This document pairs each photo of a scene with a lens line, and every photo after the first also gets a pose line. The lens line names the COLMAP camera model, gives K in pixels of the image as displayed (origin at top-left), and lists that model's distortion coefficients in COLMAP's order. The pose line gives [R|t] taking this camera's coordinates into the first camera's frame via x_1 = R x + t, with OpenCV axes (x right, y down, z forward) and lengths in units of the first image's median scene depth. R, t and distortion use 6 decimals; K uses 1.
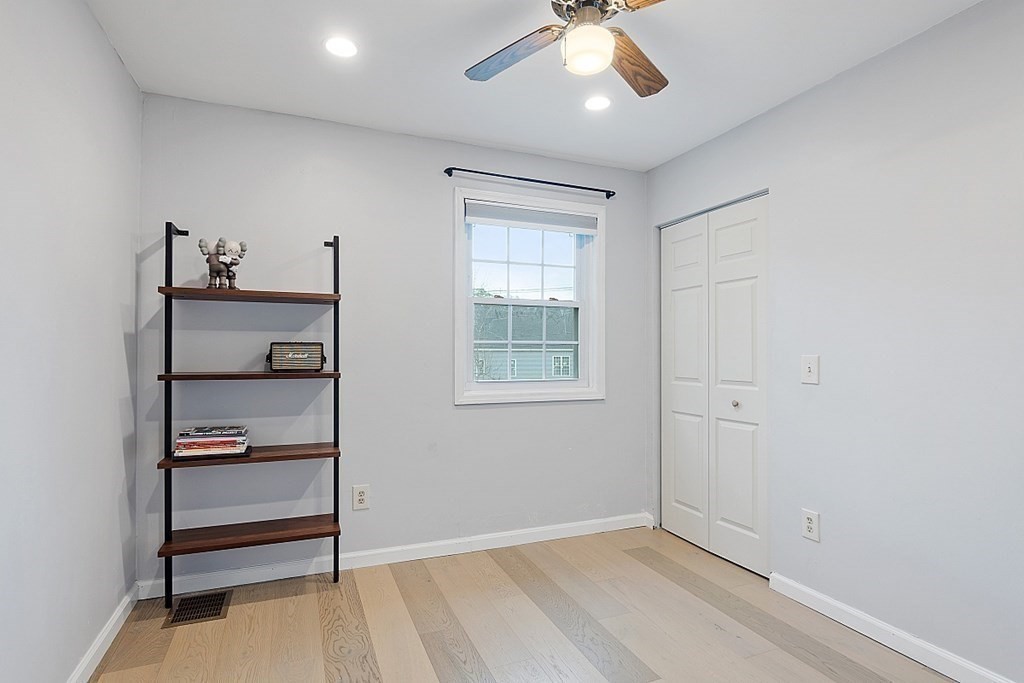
lens RADIAL K [[525.6, 0, 514.7], [0, 525.6, 342.9], [0, 0, 1]] dist [0.000440, -0.000170]
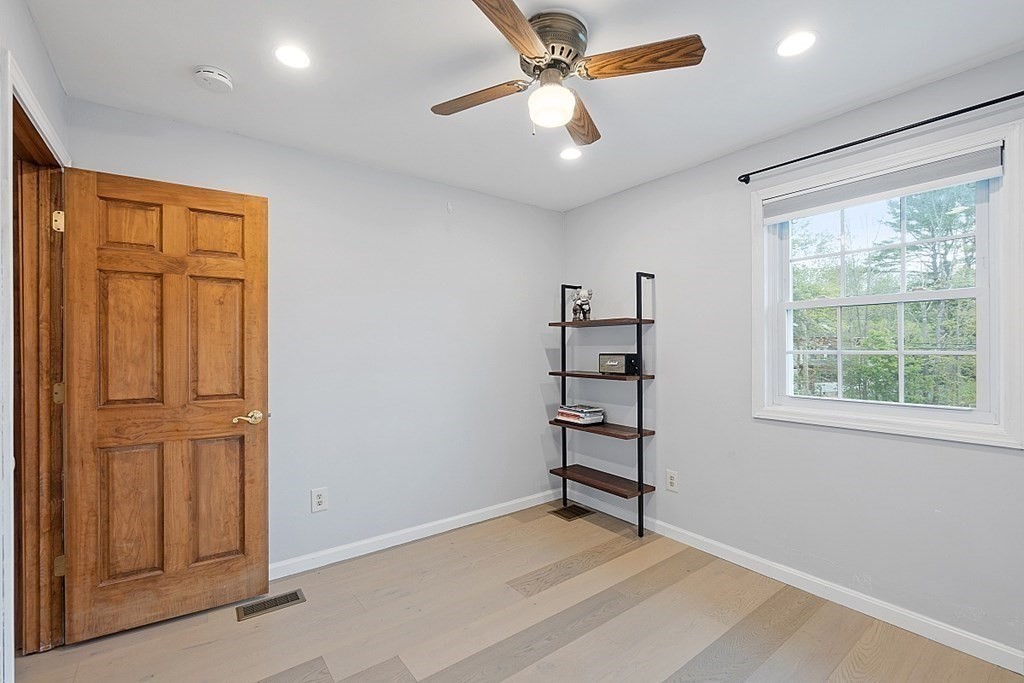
lens RADIAL K [[447.7, 0, 509.9], [0, 447.7, 347.0], [0, 0, 1]] dist [-0.000438, -0.000181]
pose [[0.245224, -0.004991, -0.969454, 0.692899], [0.017641, 0.999844, -0.000685, -0.023607], [0.969306, -0.016934, 0.245274, 0.436833]]
